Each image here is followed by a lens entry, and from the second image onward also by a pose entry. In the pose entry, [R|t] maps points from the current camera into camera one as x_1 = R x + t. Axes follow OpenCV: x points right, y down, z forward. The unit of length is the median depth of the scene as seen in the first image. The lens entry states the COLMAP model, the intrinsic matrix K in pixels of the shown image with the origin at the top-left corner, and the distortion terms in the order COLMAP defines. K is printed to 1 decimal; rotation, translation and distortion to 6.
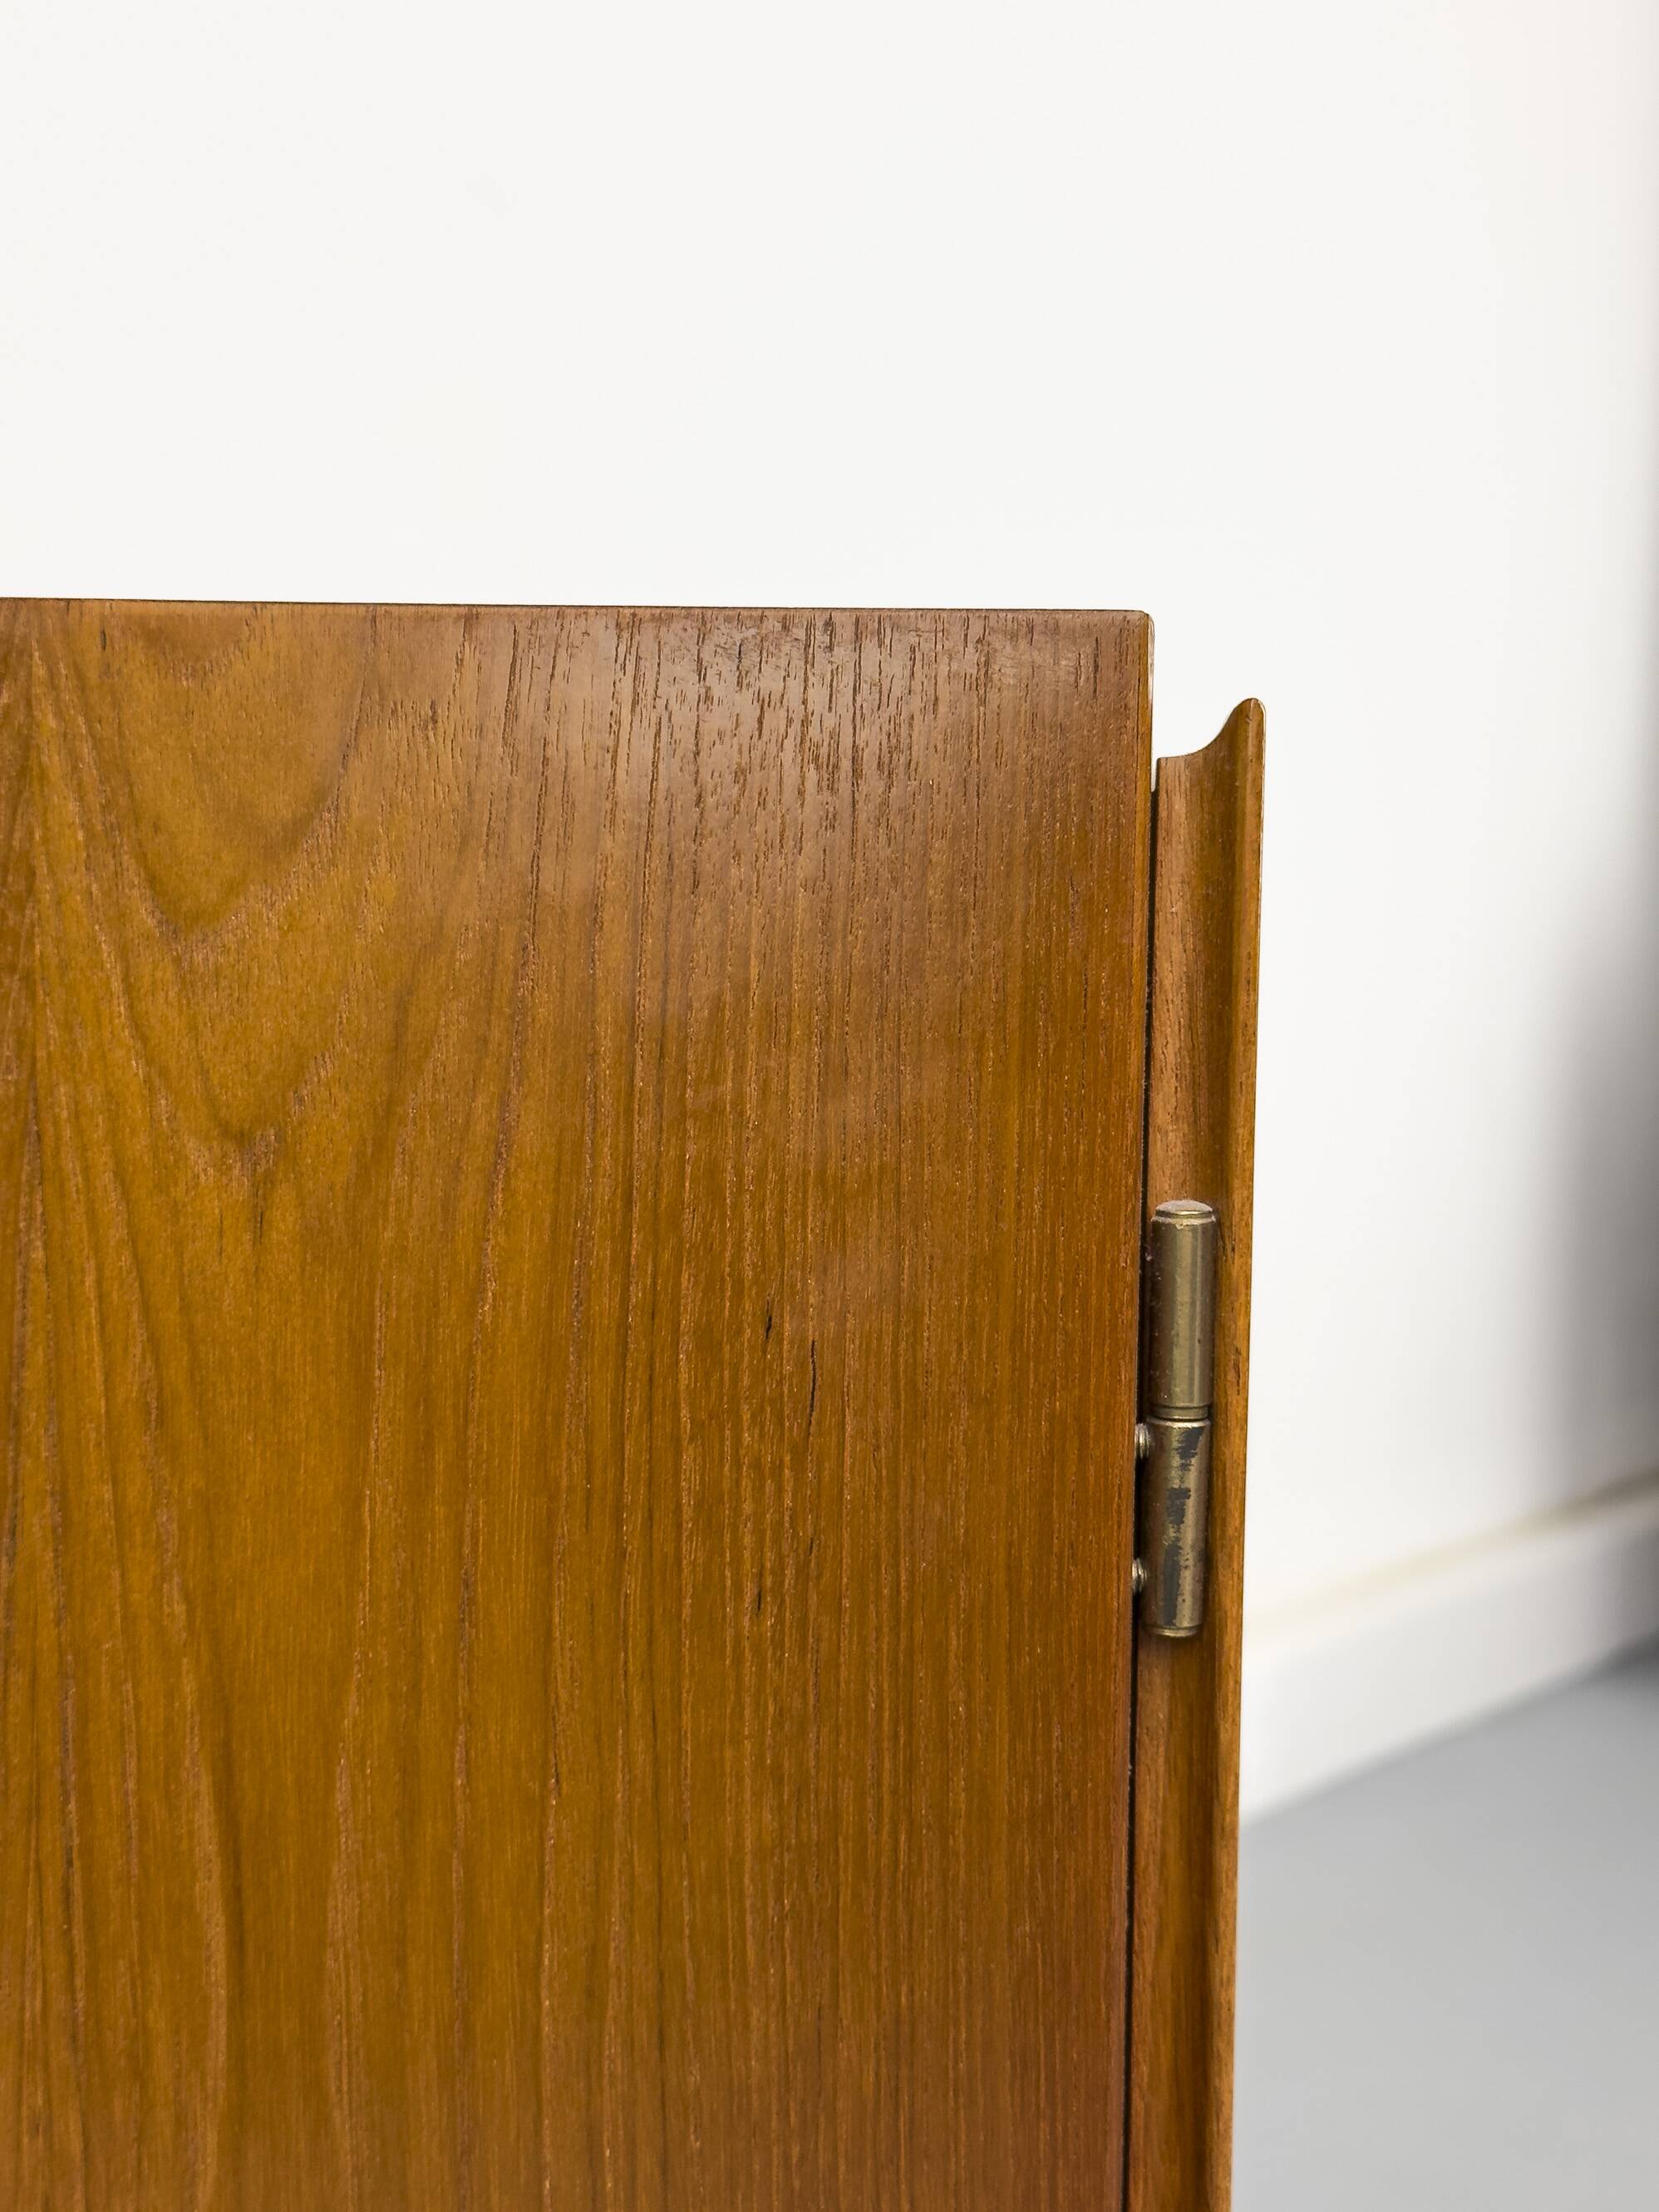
lens RADIAL K [[3127.5, 0, 829.5], [0, 3127.5, 1106.0], [0, 0, 1]] dist [0.219255, -0.514194]
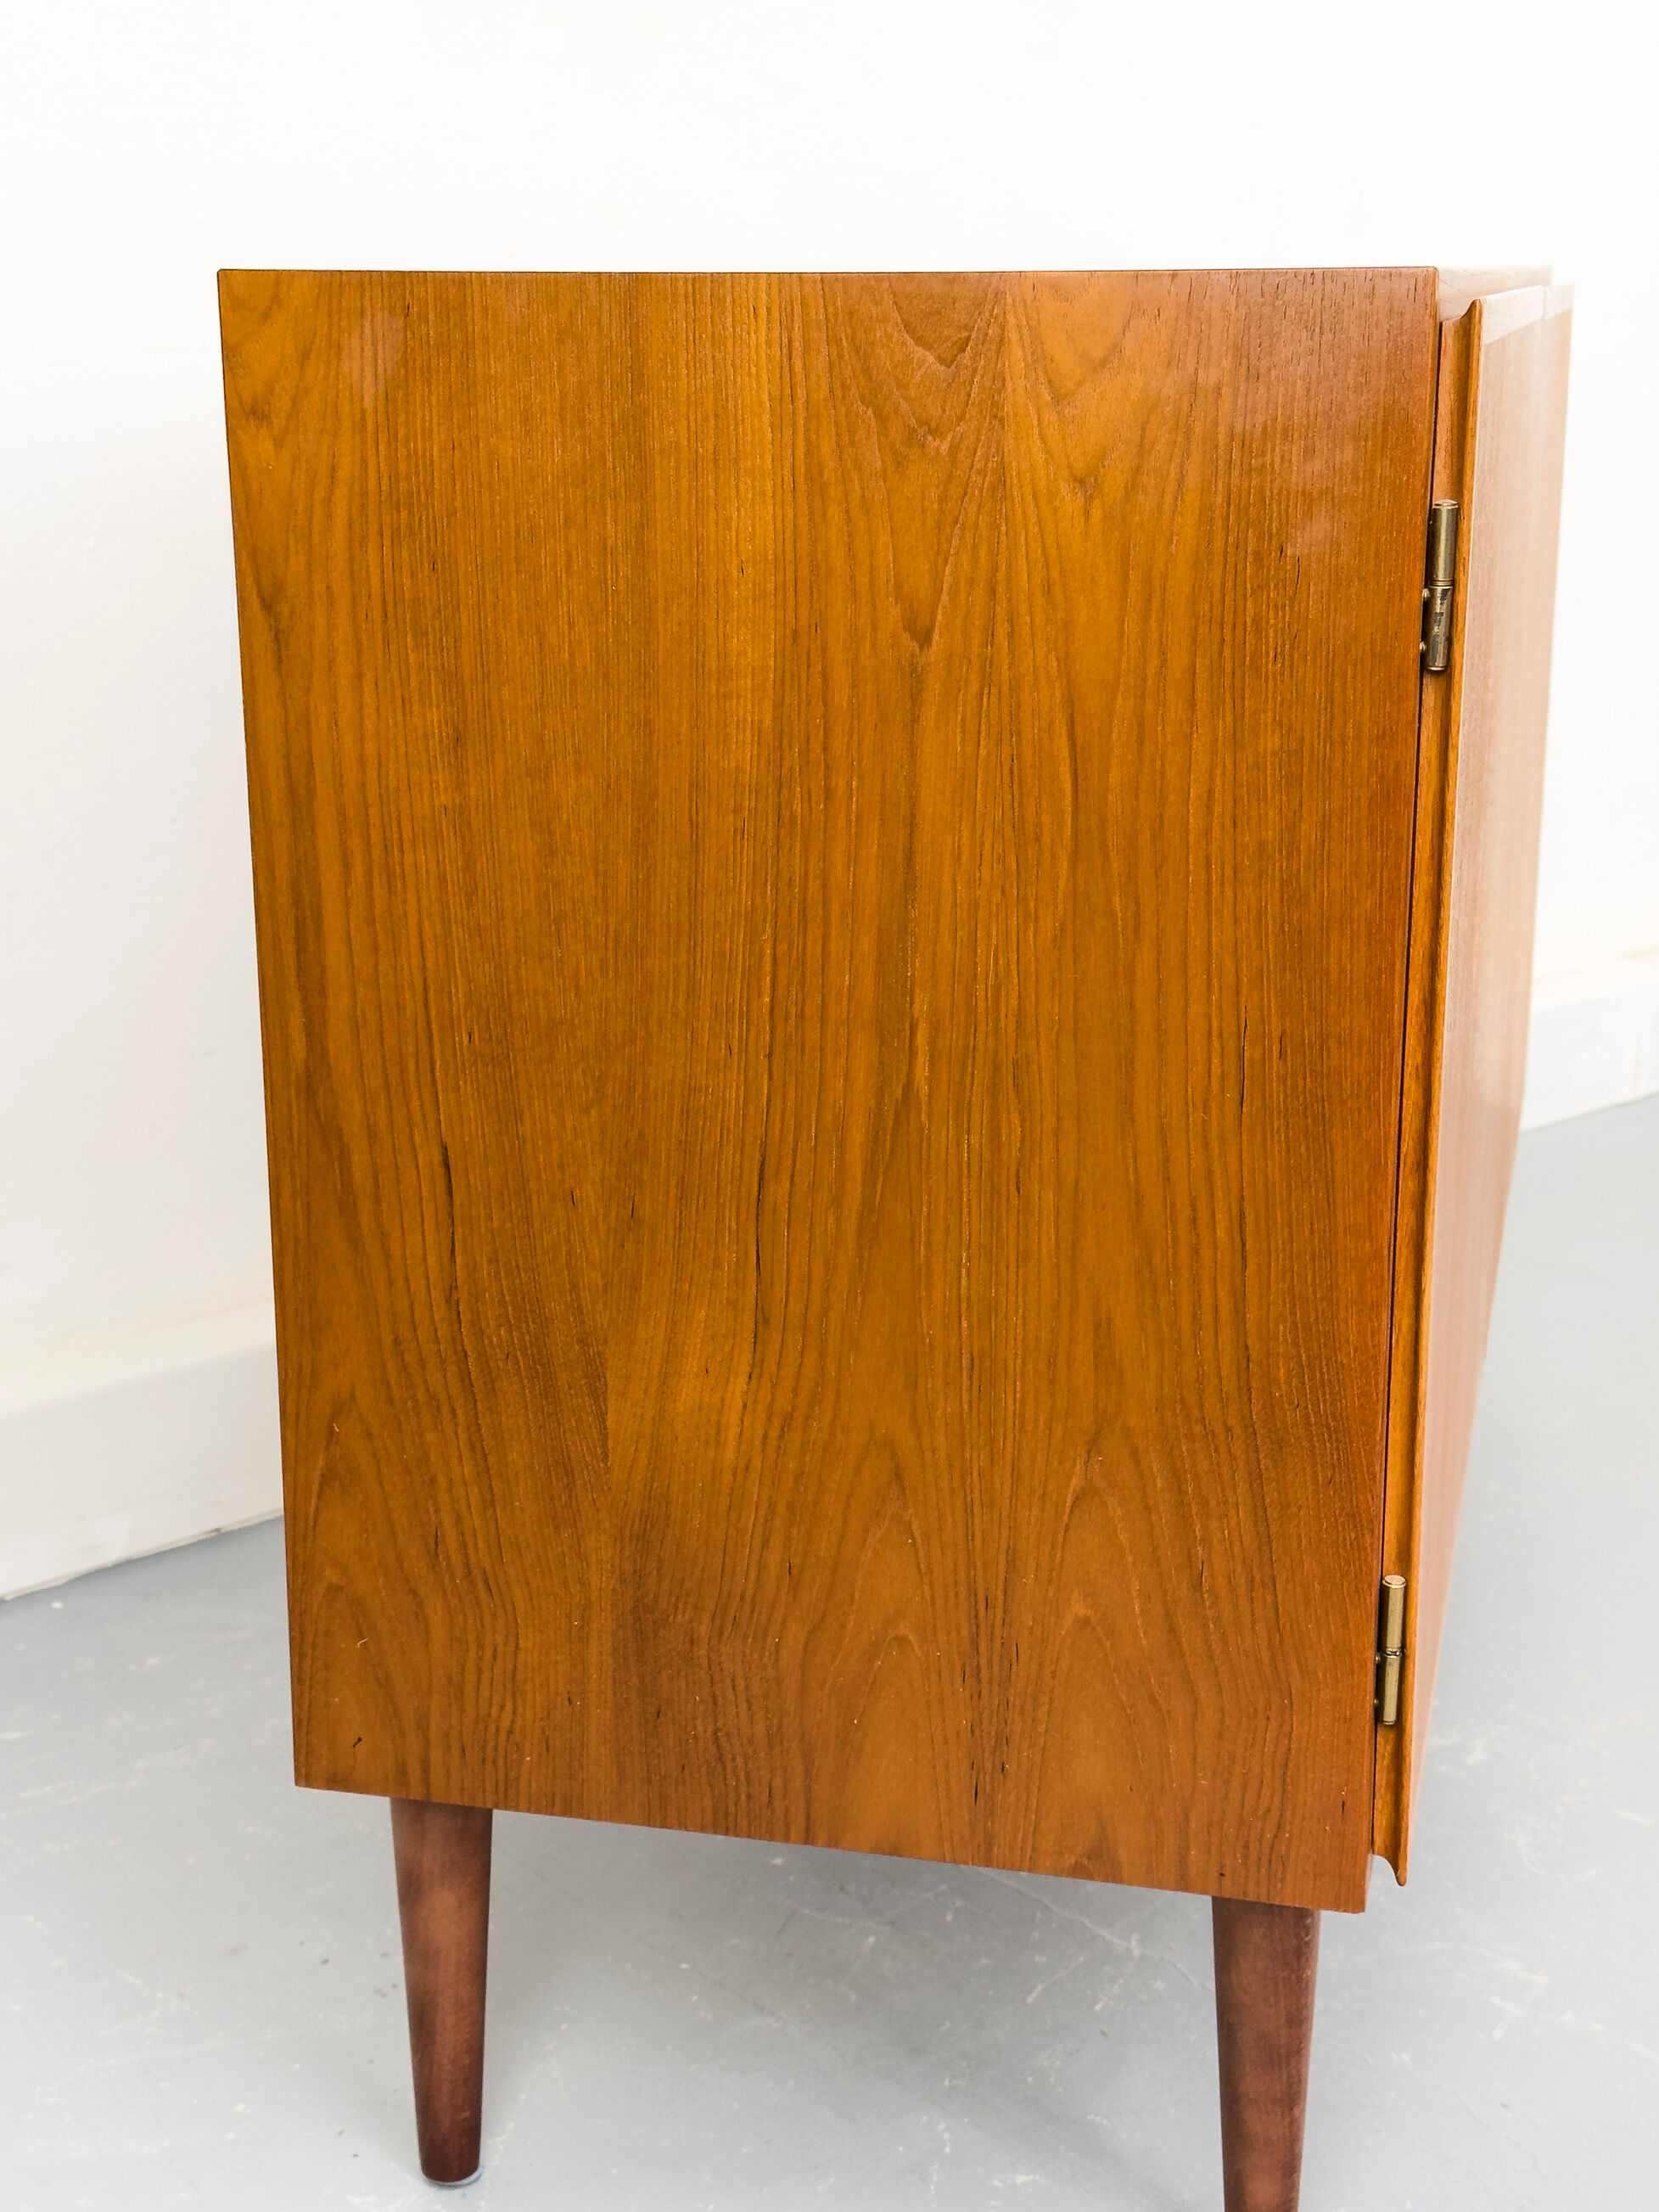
lens RADIAL K [[3086.0, 0, 829.5], [0, 3086.0, 1106.0], [0, 0, 1]] dist [0.203129, -0.429784]
pose [[0.988975, 0.017741, -0.147018, -0.001971], [0.011120, 0.981098, 0.193193, 0.017185], [0.147667, -0.192698, 0.970084, -1.671362]]
